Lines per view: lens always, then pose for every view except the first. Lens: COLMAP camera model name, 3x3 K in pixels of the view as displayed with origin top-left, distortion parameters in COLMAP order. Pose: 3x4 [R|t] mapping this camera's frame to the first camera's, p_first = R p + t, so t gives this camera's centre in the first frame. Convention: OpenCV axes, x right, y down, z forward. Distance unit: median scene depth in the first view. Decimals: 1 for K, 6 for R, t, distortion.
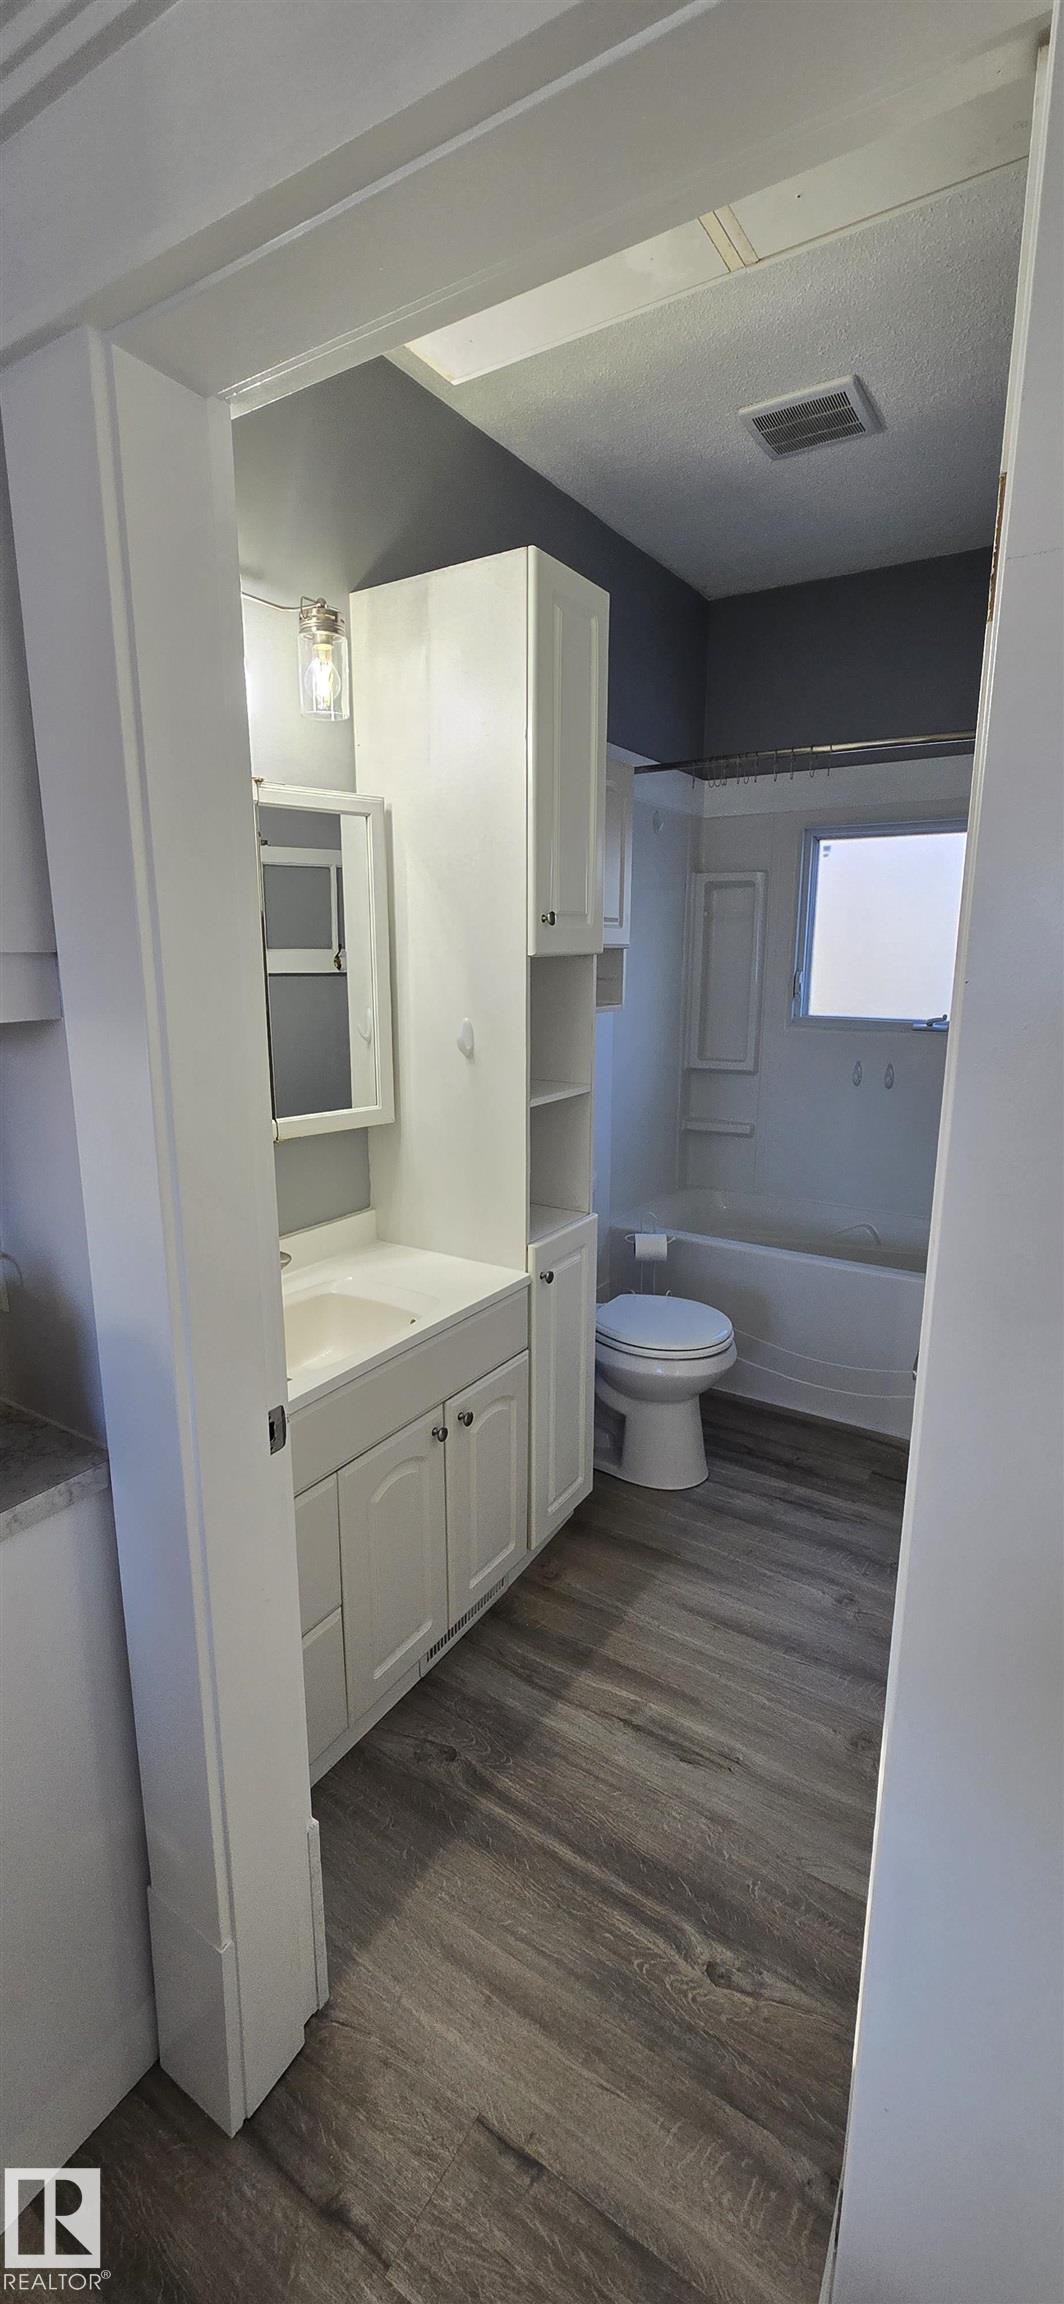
lens RADIAL K [[938.6, 0, 520.1], [0, 938.6, 1146.5], [0, 0, 1]] dist [0.005438, -0.002311]
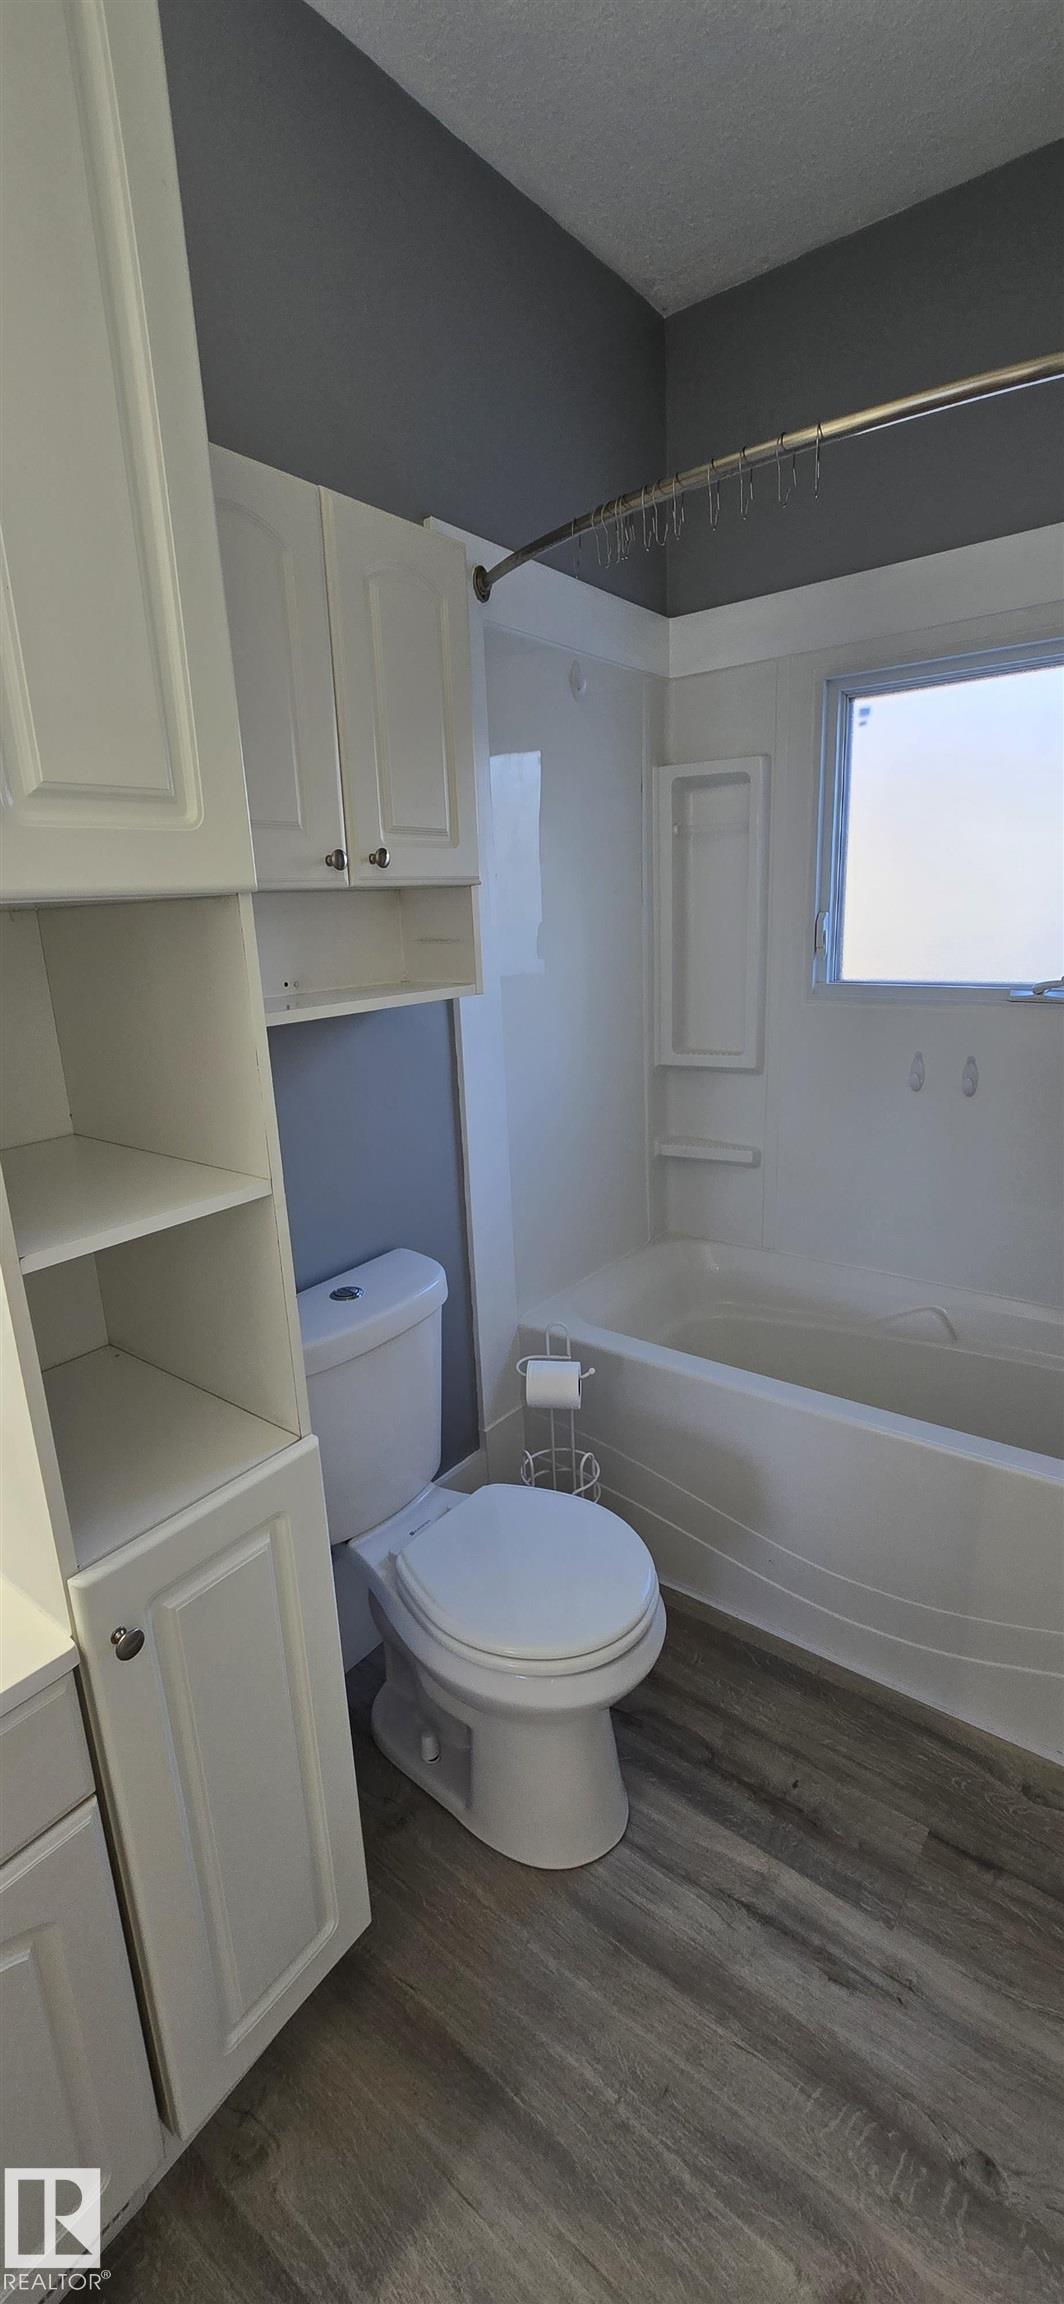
lens RADIAL K [[938.6, 0, 520.0], [0, 938.6, 1142.4], [0, 0, 1]] dist [0.005438, -0.002311]
pose [[0.995535, -0.020059, -0.092238, 0.207381], [0.023911, 0.998879, 0.040846, -0.086558], [0.091315, -0.042869, 0.994899, 0.477919]]
